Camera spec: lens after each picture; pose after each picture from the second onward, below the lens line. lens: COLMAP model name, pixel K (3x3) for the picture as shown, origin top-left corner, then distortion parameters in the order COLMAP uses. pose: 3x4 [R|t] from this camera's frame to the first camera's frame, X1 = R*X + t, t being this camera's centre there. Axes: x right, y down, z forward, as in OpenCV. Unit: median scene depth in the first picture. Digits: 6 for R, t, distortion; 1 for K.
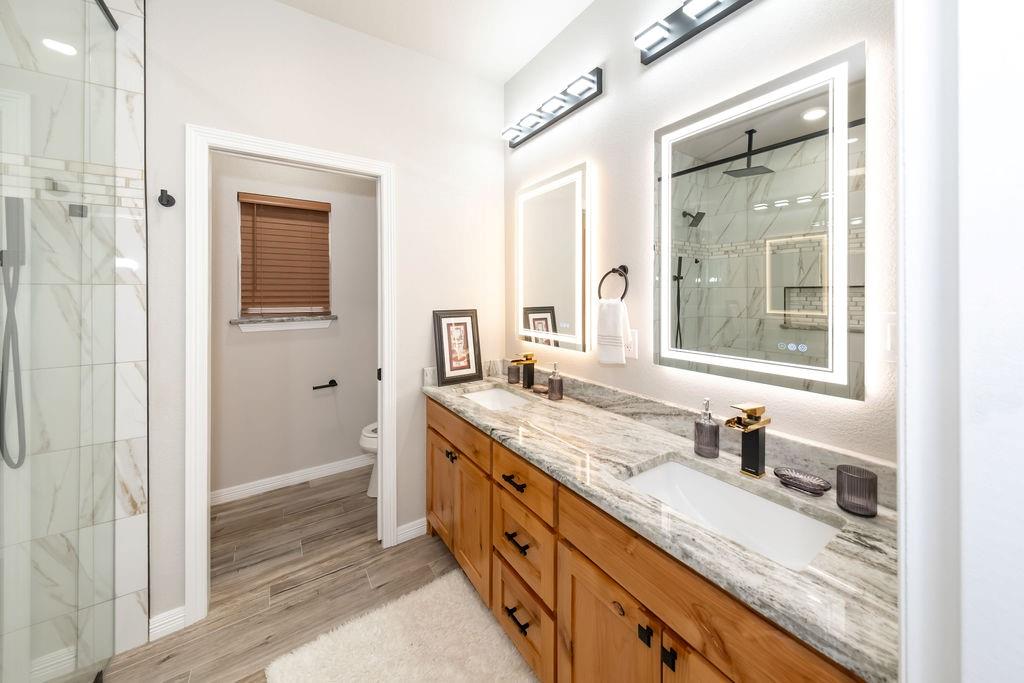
lens RADIAL K [[360.5, 0, 519.9], [0, 360.5, 292.2], [0, 0, 1]] dist [0.000382, -0.001035]
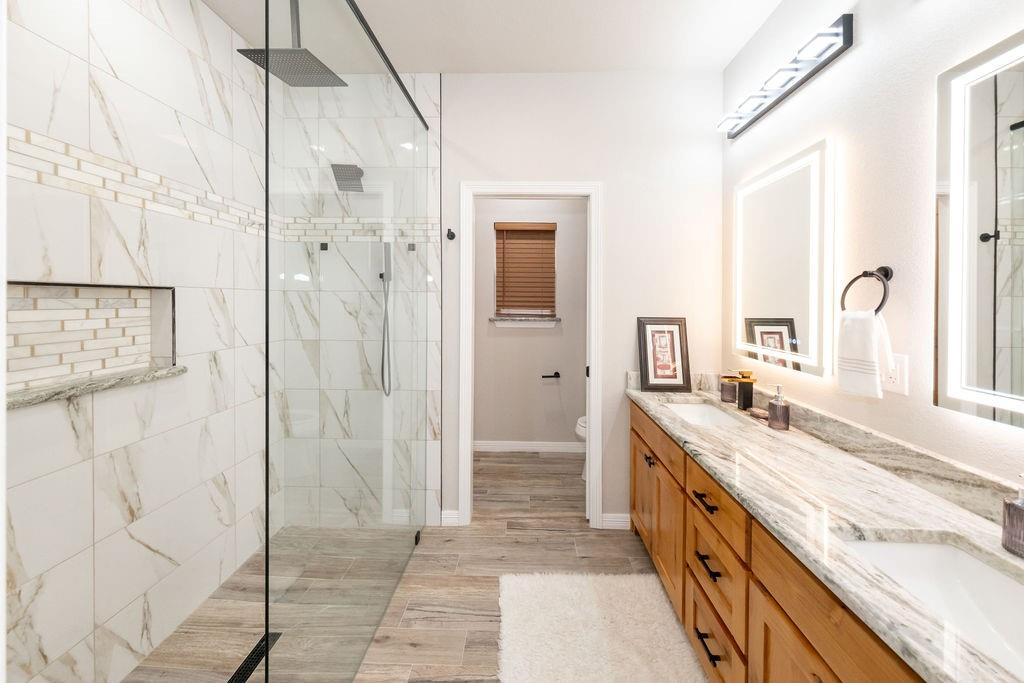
lens RADIAL K [[360.5, 0, 520.3], [0, 360.5, 303.1], [0, 0, 1]] dist [0.000382, -0.001035]
pose [[0.813032, 0.019542, -0.581891, 0.109681], [-0.011778, 0.999784, 0.017120, -0.003765], [0.582100, -0.007065, 0.813087, -0.041751]]
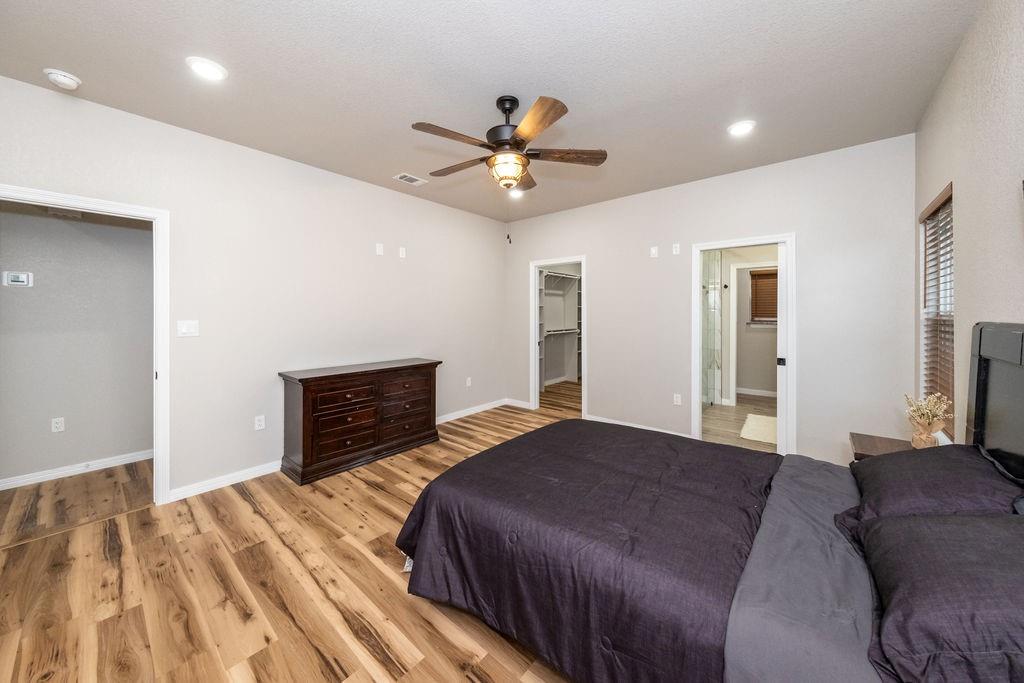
lens RADIAL K [[360.5, 0, 508.2], [0, 360.5, 315.8], [0, 0, 1]] dist [0.000382, -0.001035]
pose [[0.247563, 0.010962, -0.968810, 1.865984], [0.000354, 0.999935, 0.011404, 0.002985], [0.968872, -0.003166, 0.247543, -1.892804]]
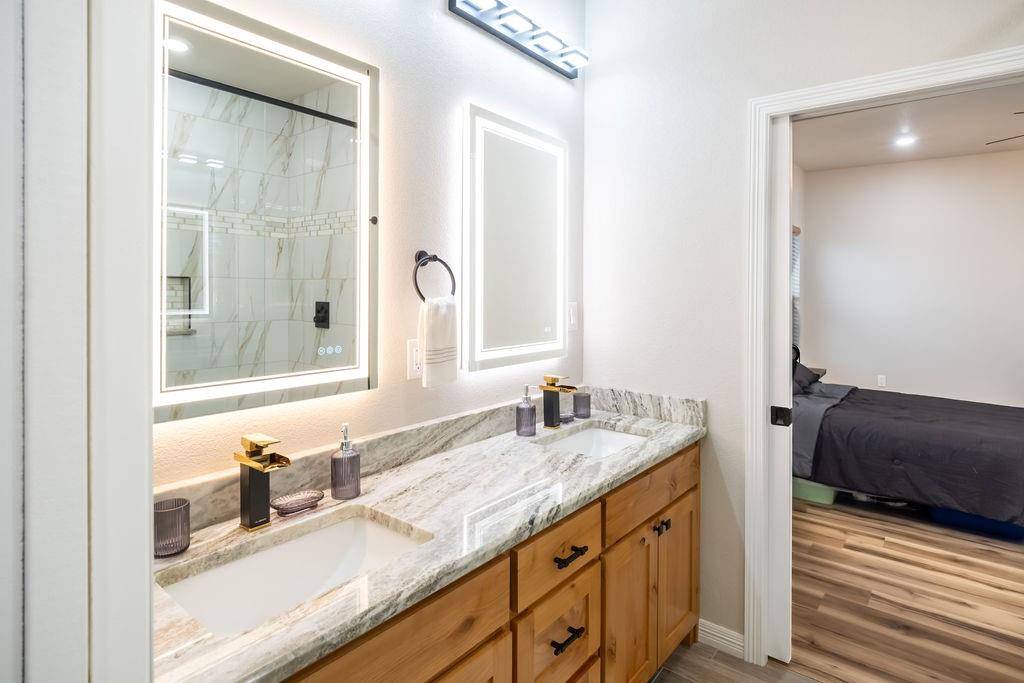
lens RADIAL K [[537.6, 0, 517.8], [0, 537.6, 290.0], [0, 0, 1]] dist [-0.000173, -0.003638]
pose [[-0.299656, 0.004985, 0.954034, -0.836368], [-0.014254, 0.999851, -0.009702, 0.011487], [-0.953941, -0.016506, -0.299540, 1.192770]]
